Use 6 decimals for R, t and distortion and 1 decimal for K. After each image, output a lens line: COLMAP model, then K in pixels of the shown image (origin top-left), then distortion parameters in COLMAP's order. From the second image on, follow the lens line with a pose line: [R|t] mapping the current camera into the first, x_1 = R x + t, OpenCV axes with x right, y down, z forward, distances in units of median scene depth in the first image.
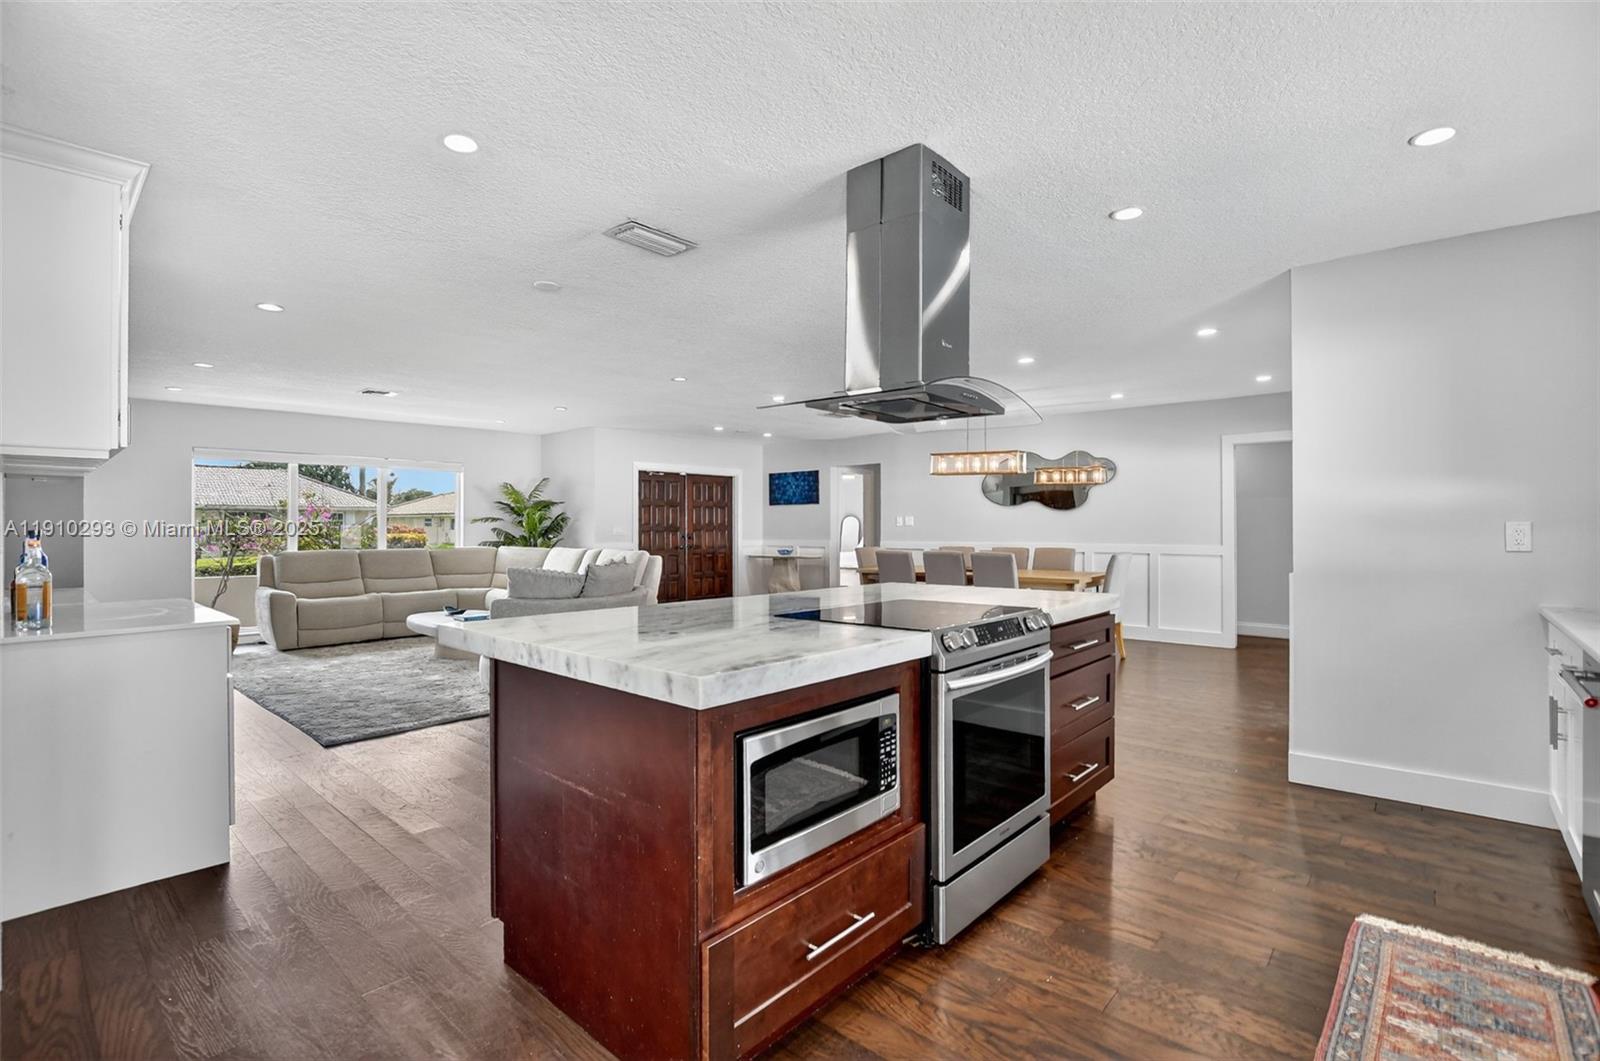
lens RADIAL K [[736.7, 0, 795.7], [0, 736.7, 525.8], [0, 0, 1]] dist [-0.027126, 0.000043]
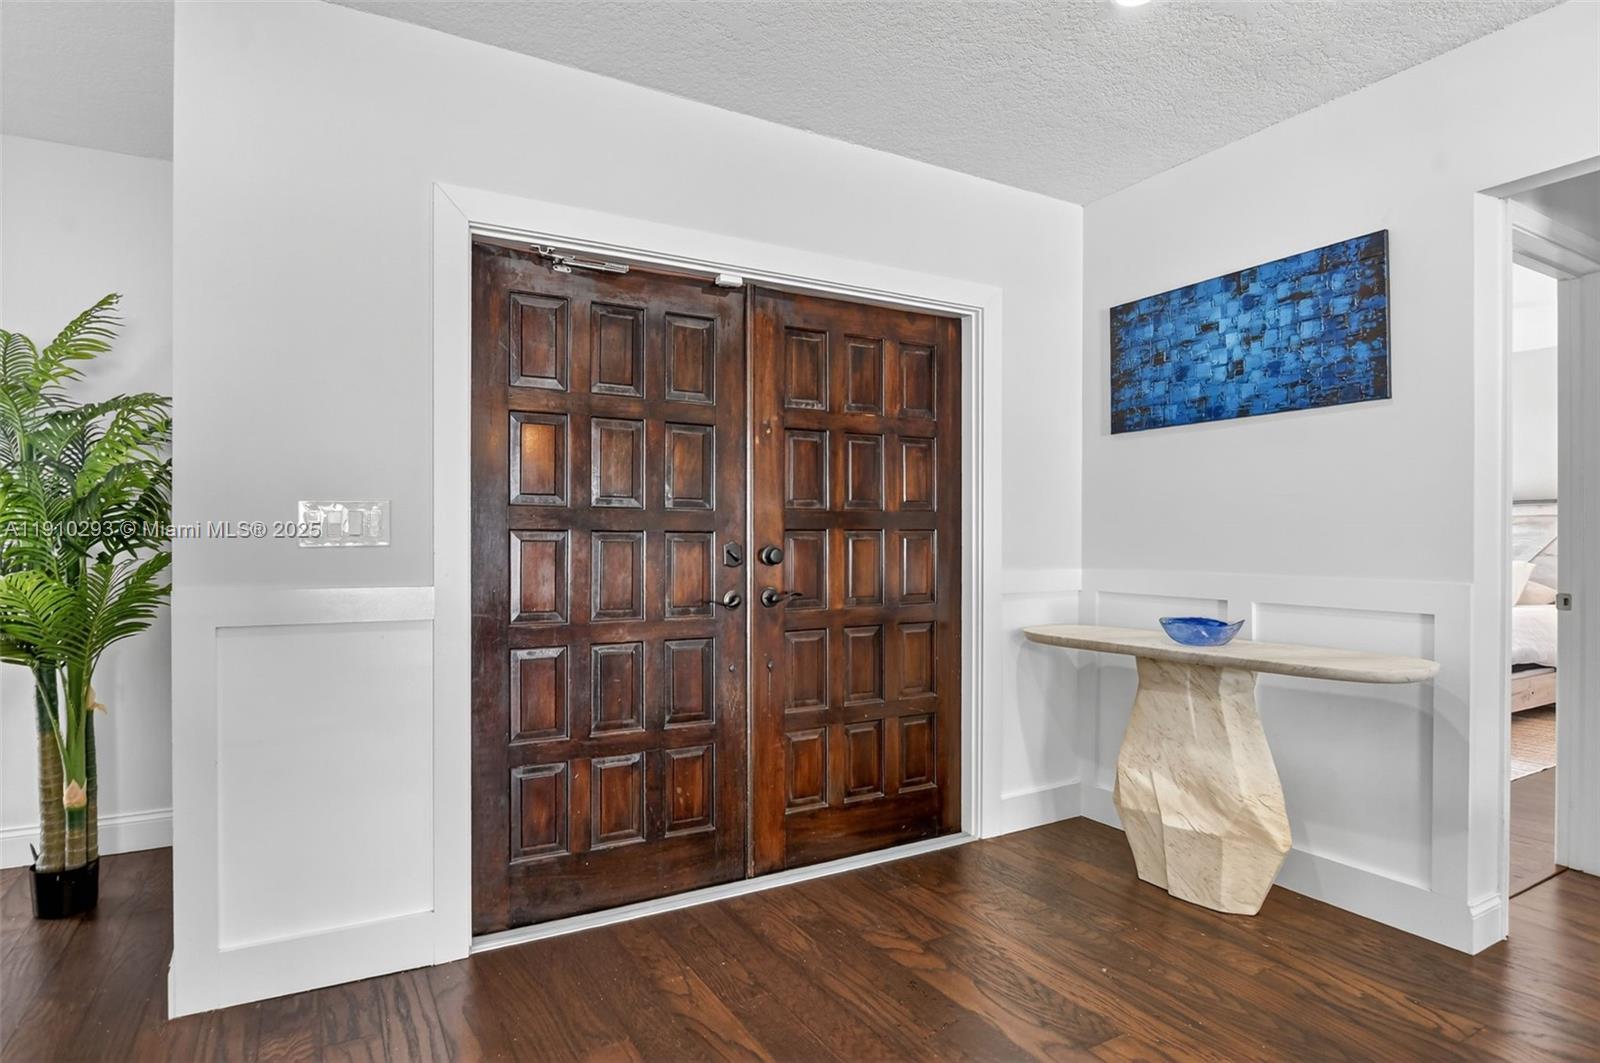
lens RADIAL K [[860.7, 0, 800.9], [0, 860.7, 544.4], [0, 0, 1]] dist [-0.000783, 0.000068]
pose [[0.952260, 0.005395, -0.305241, -0.052242], [-0.003311, 0.999968, 0.007342, 0.009237], [0.305271, -0.005981, 0.952247, 0.768644]]
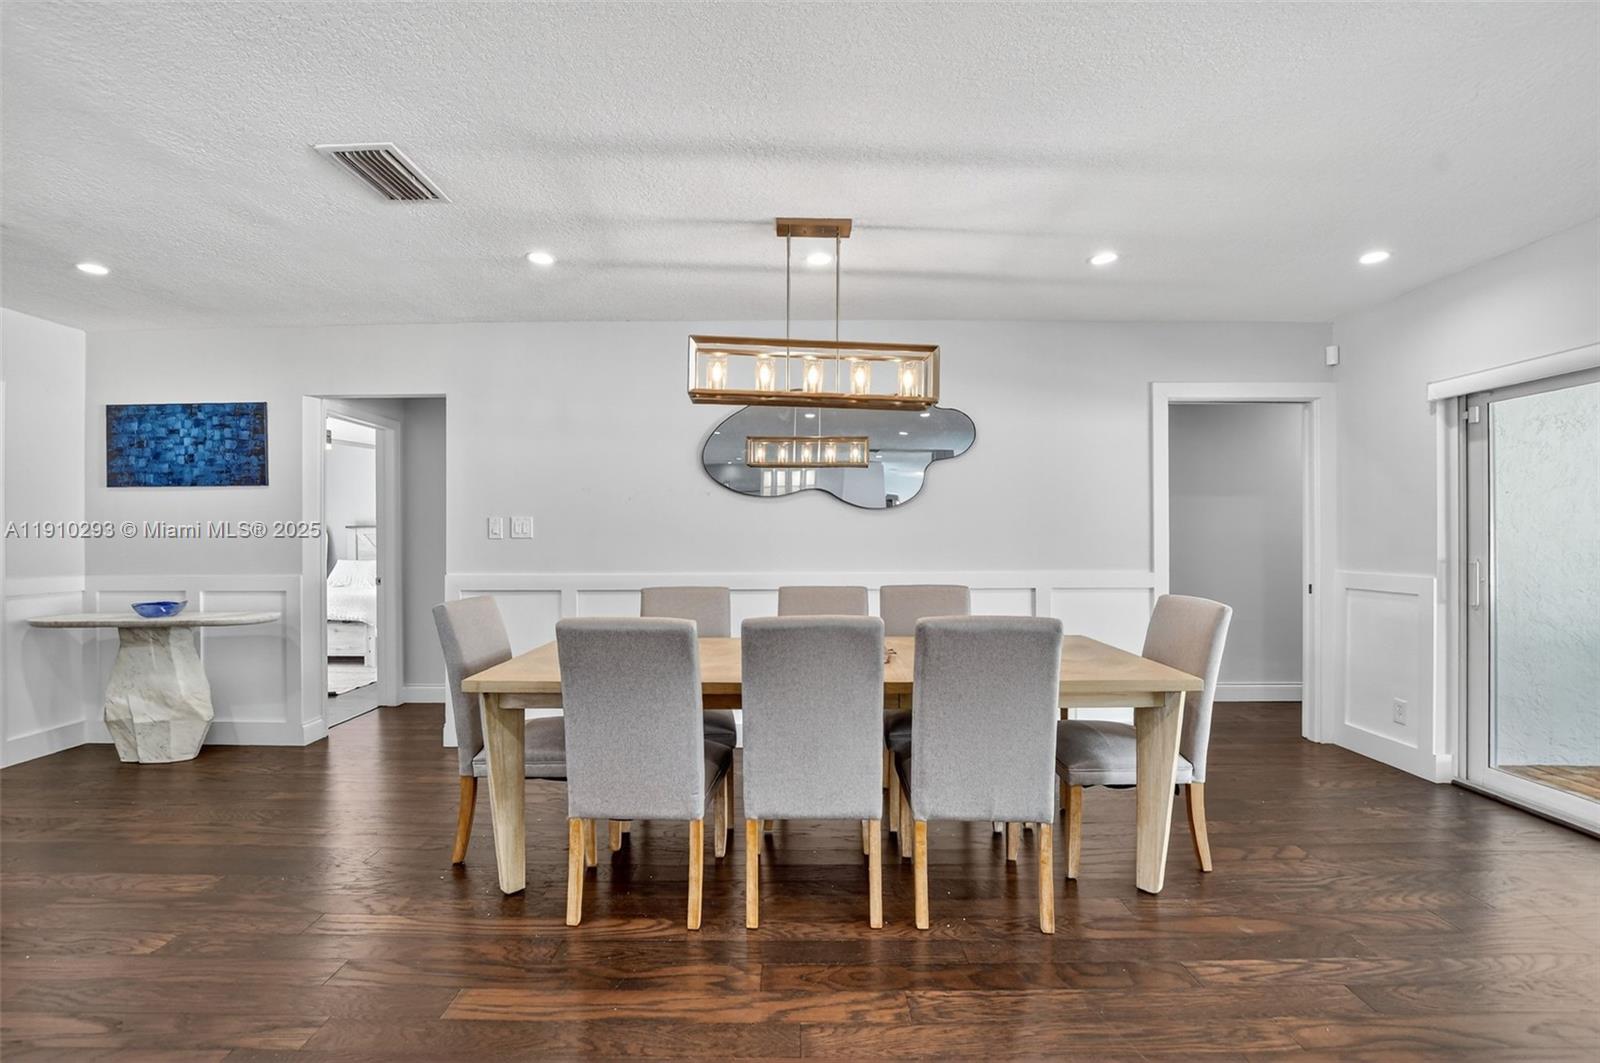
lens RADIAL K [[713.5, 0, 796.9], [0, 713.5, 536.9], [0, 0, 1]] dist [-0.024510, 0.000277]
pose [[0.748845, 0.000846, 0.662745, -0.007634], [0.002667, 0.999987, -0.004291, 0.000979], [-0.662740, 0.004981, 0.748833, 0.544405]]
